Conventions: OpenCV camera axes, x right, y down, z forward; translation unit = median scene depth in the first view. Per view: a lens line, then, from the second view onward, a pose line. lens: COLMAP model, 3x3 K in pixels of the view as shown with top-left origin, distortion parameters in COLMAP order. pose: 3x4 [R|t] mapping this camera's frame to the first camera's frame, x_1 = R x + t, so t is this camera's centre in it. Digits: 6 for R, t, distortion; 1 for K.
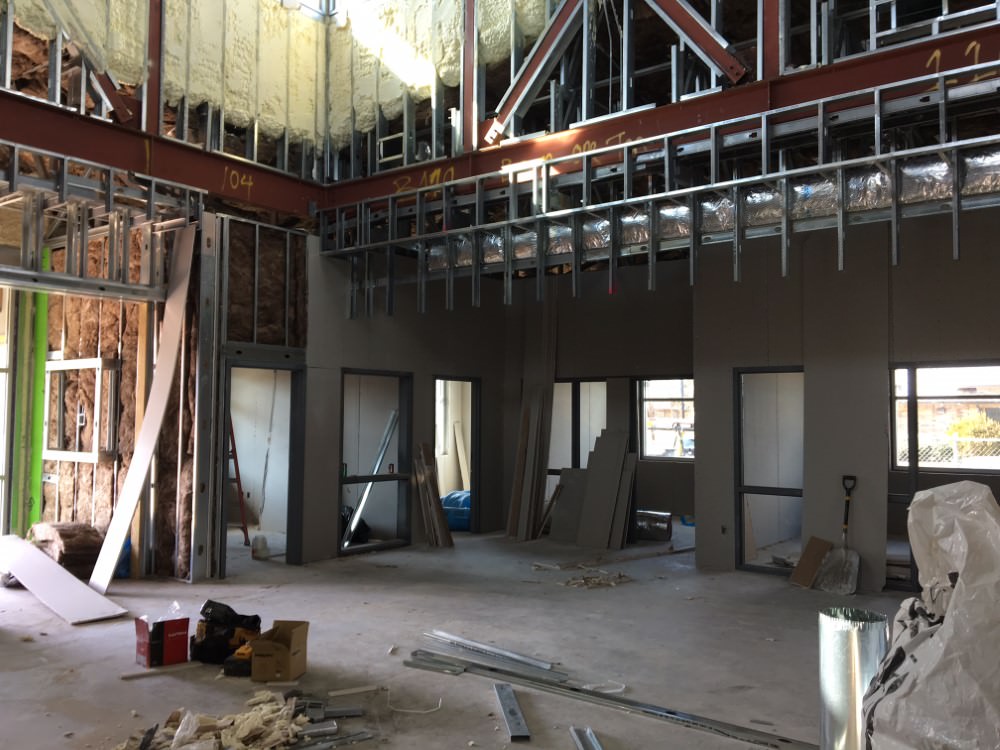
lens RADIAL K [[848.1, 0, 500.0], [0, 848.1, 375.0], [0, 0, 1]] dist [0.060988, -0.080012]
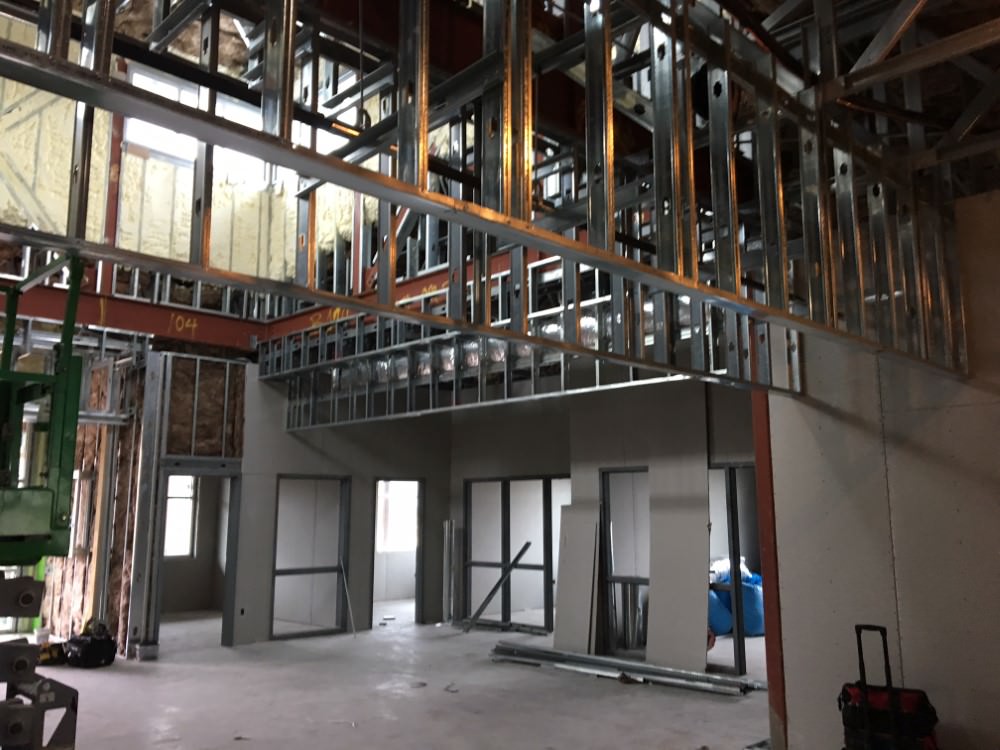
lens RADIAL K [[848.1, 0, 500.0], [0, 848.1, 375.0], [0, 0, 1]] dist [0.060988, -0.080012]
pose [[0.991460, -0.035007, -0.125628, 0.291956], [0.021019, 0.993599, -0.110991, -0.007175], [0.128709, 0.107402, 0.985849, -0.147480]]
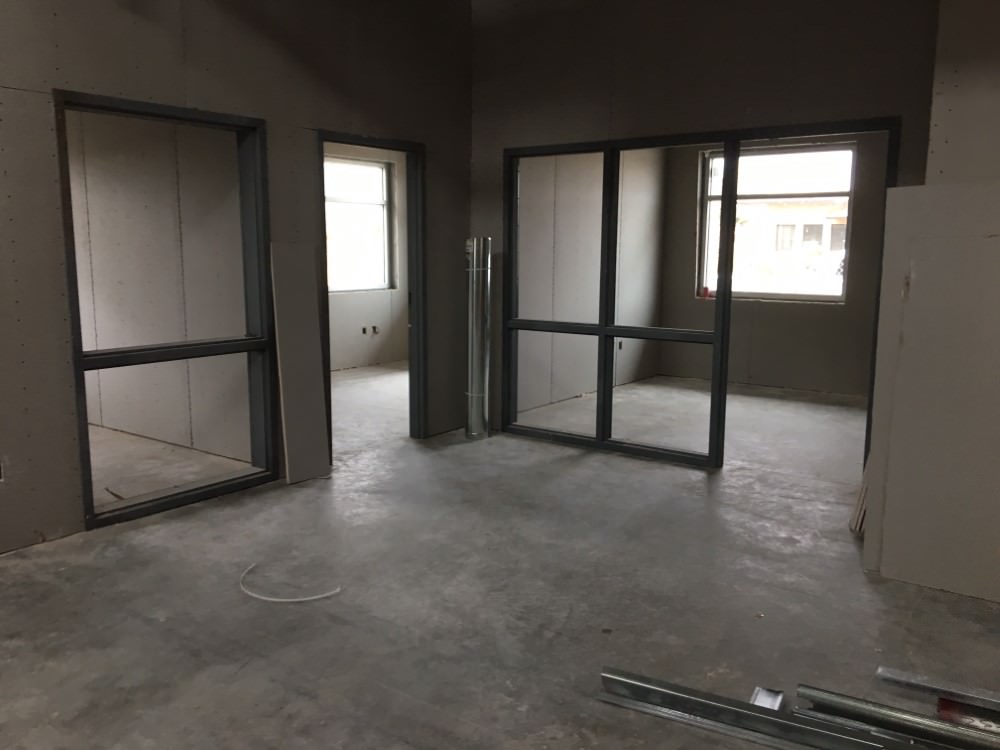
lens RADIAL K [[848.1, 0, 500.0], [0, 848.1, 375.0], [0, 0, 1]] dist [0.060988, -0.080012]
pose [[0.999994, -0.002533, -0.002454, 0.034591], [0.002994, 0.977433, 0.211224, 0.041371], [0.001864, -0.211230, 0.977435, 0.599867]]
